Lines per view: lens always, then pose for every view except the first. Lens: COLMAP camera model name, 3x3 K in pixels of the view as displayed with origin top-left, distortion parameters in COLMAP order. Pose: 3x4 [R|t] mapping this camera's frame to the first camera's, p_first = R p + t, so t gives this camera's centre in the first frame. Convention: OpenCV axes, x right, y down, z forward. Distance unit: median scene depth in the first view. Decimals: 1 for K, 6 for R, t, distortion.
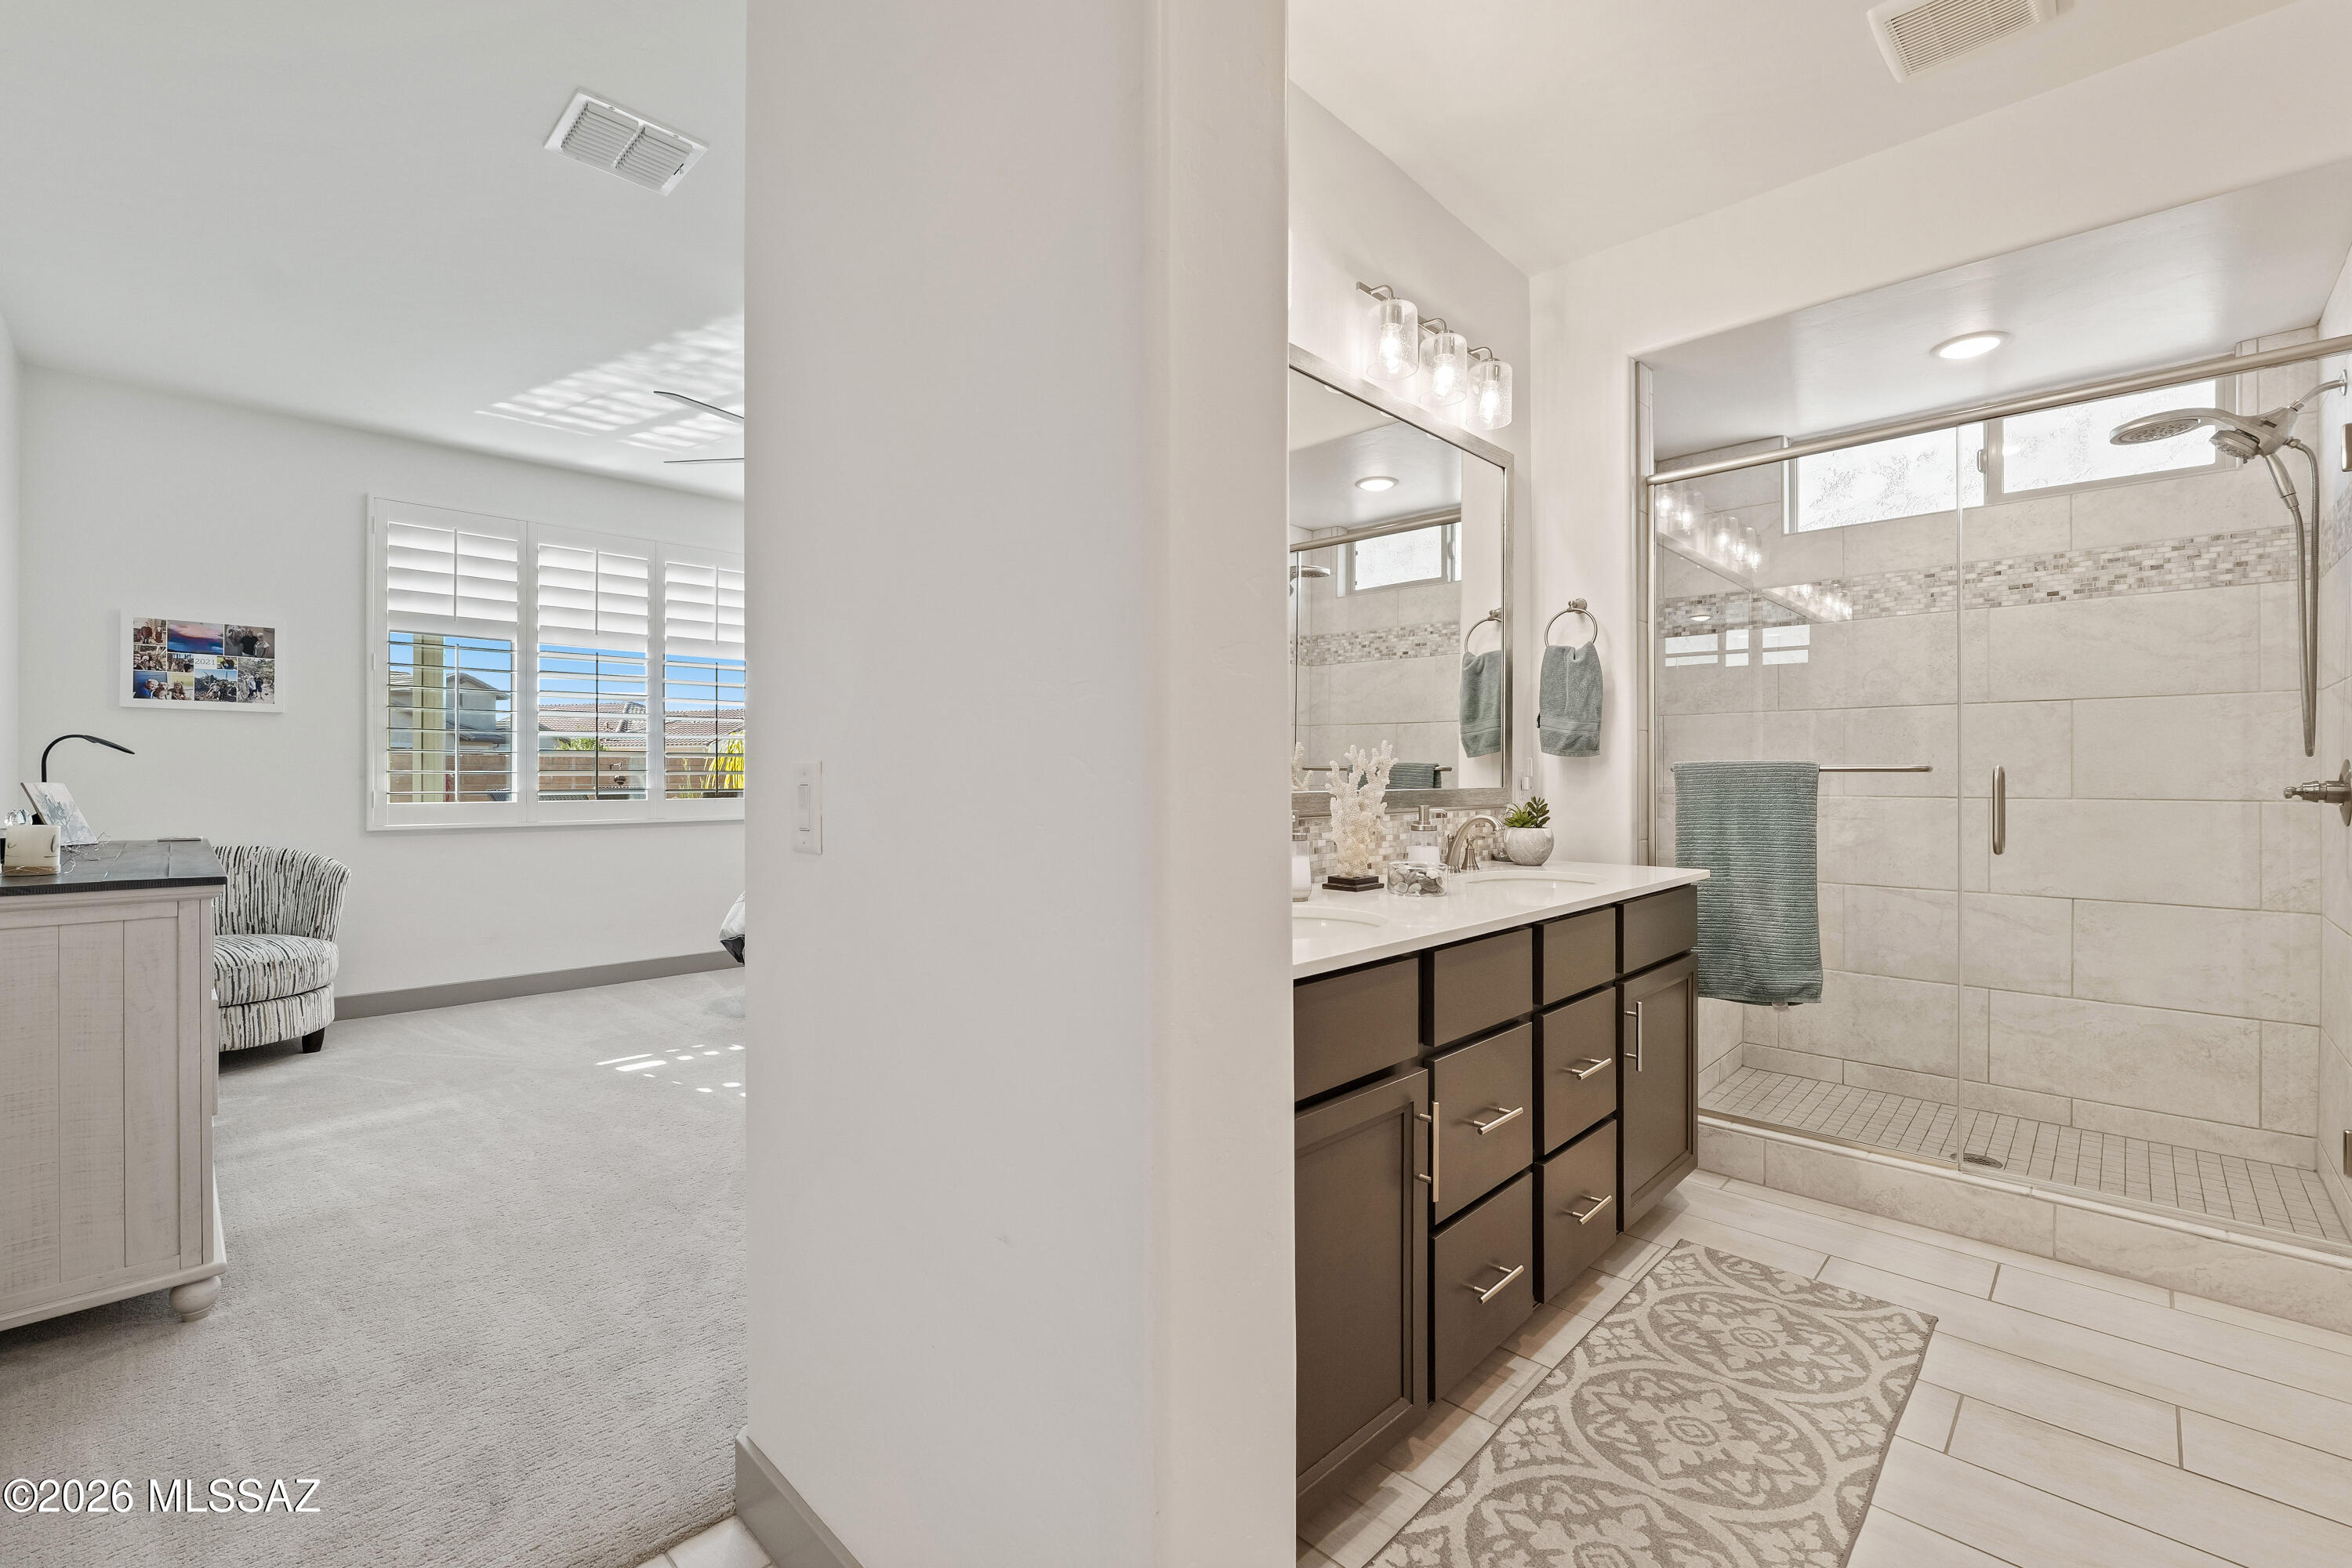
lens RADIAL K [[985.7, 0, 1177.8], [0, 985.7, 777.6], [0, 0, 1]] dist [-0.011502, 0.000324]
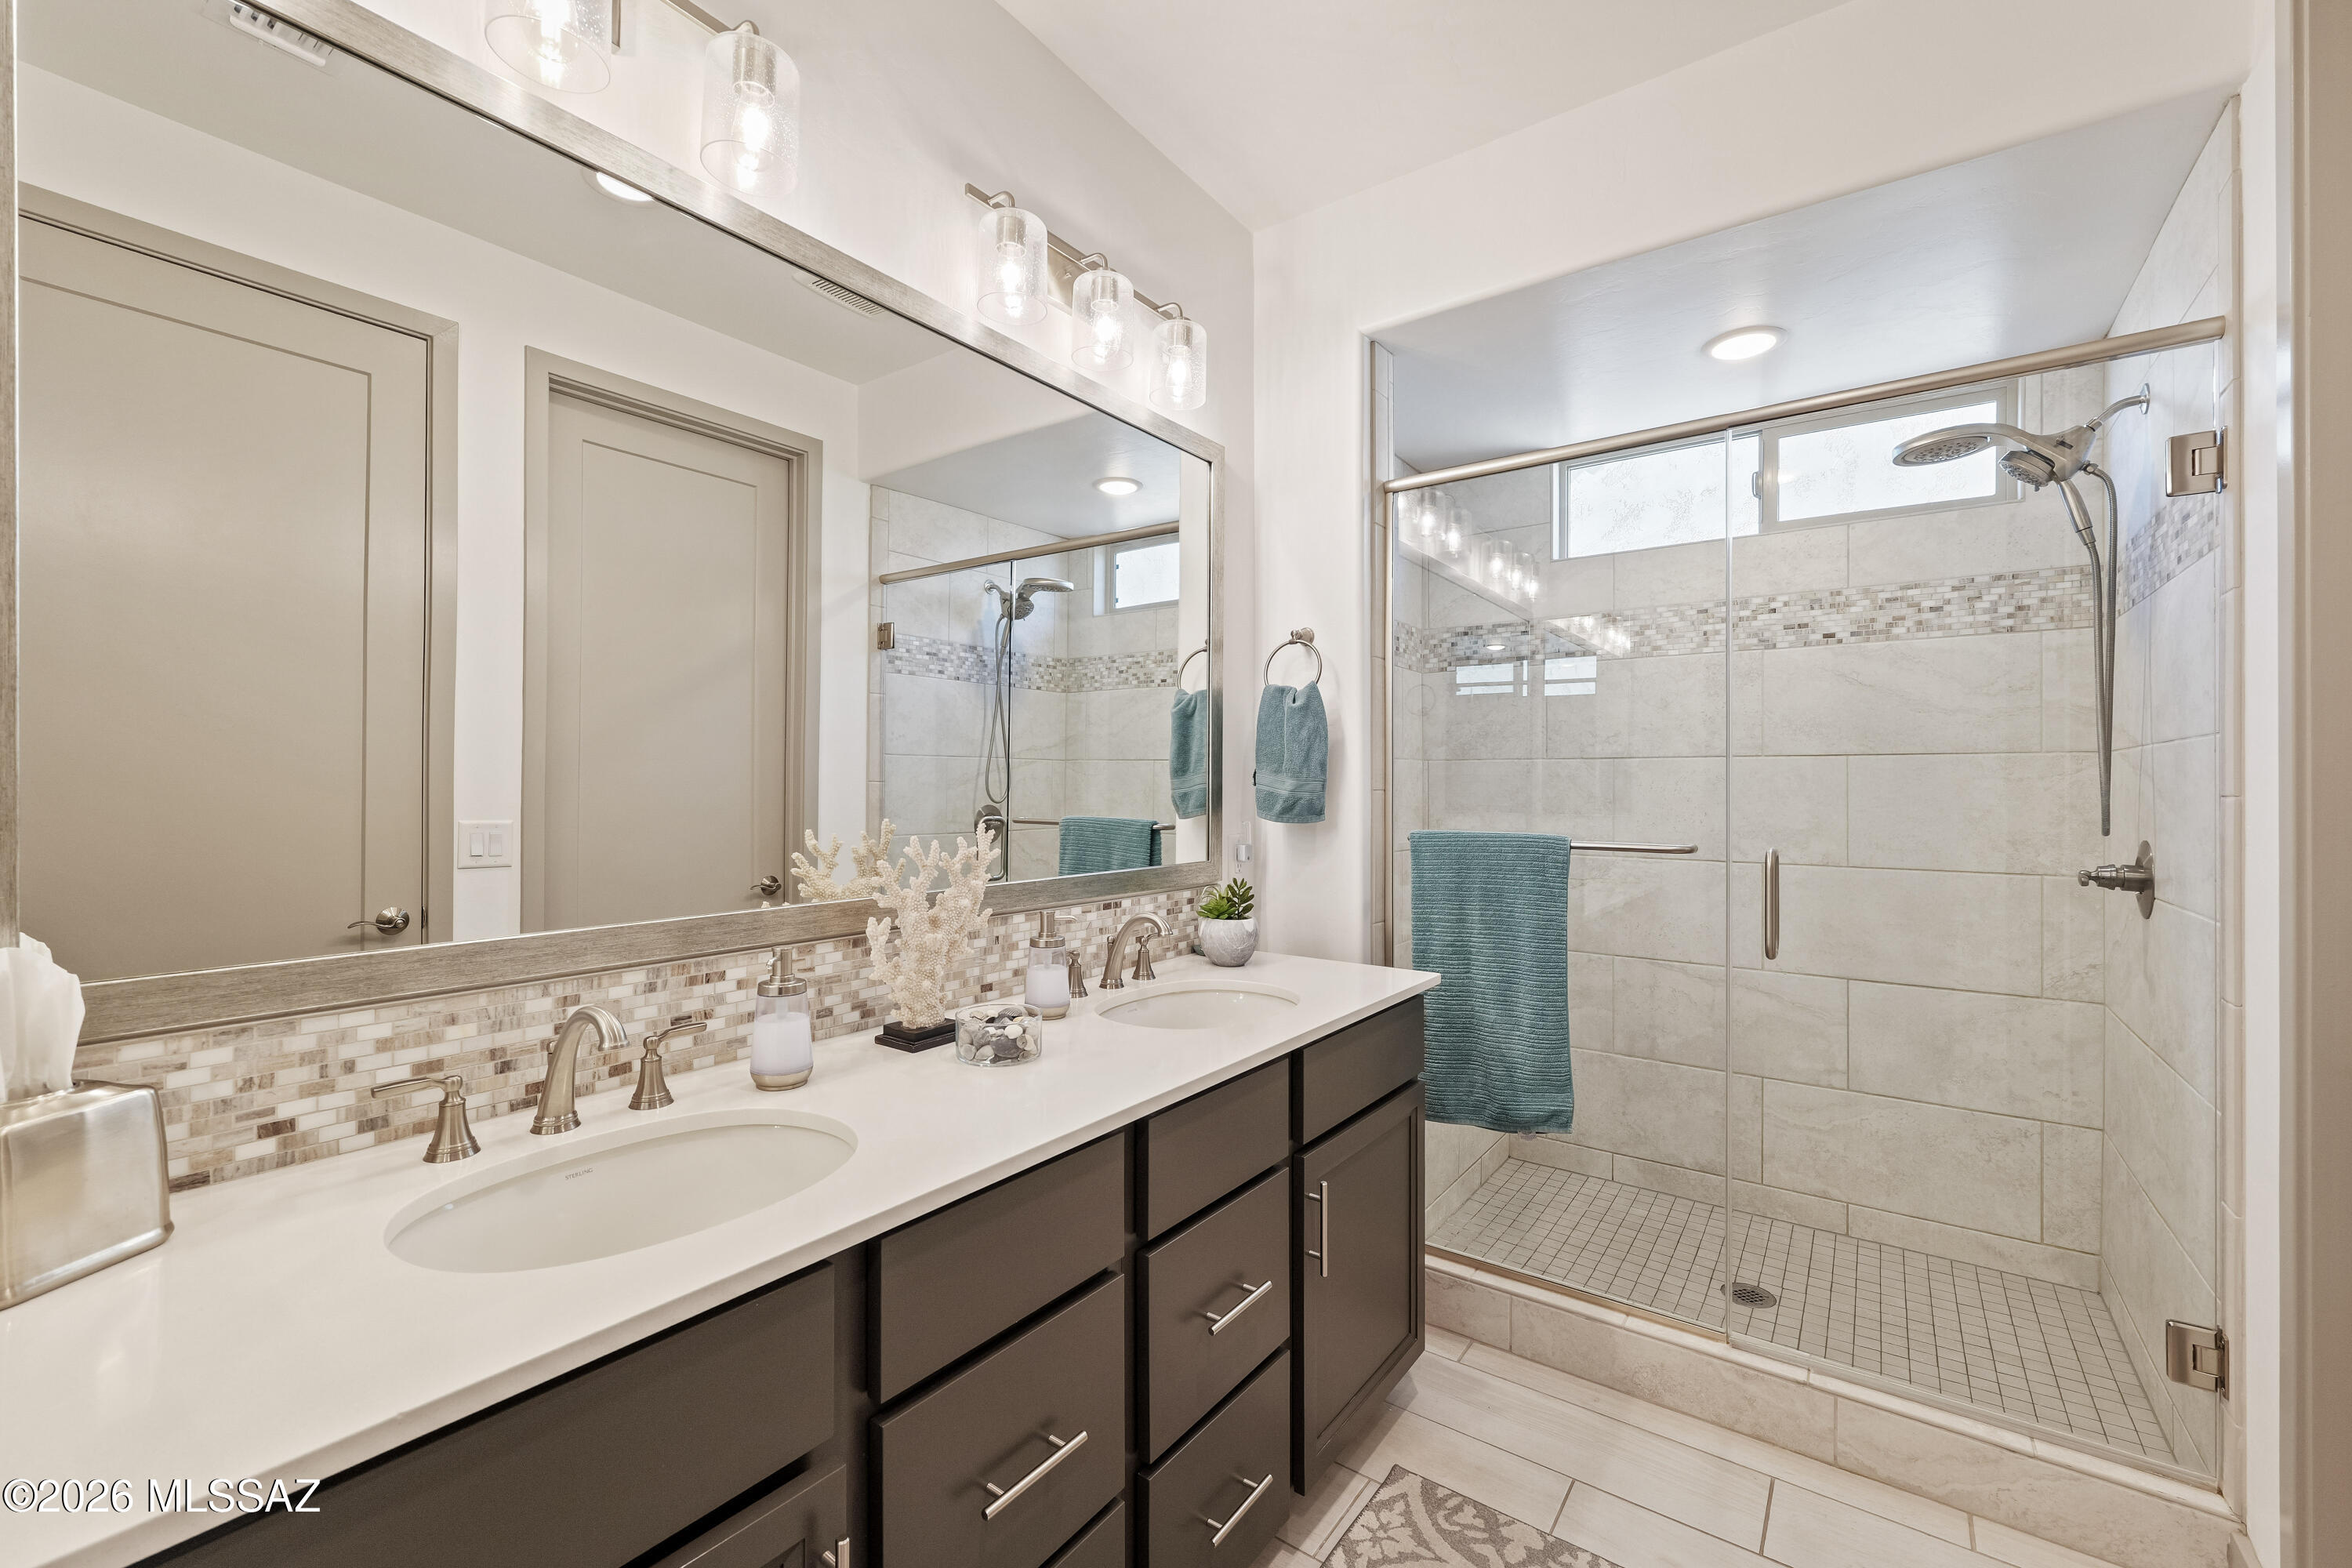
lens RADIAL K [[963.0, 0, 1176.0], [0, 963.0, 784.0], [0, 0, 1]] dist [-0.002917, -0.000008]
pose [[0.989967, 0.004655, 0.141220, 0.190086], [-0.004177, 0.999985, -0.003680, -0.048881], [-0.141235, 0.003053, 0.989971, 0.223994]]
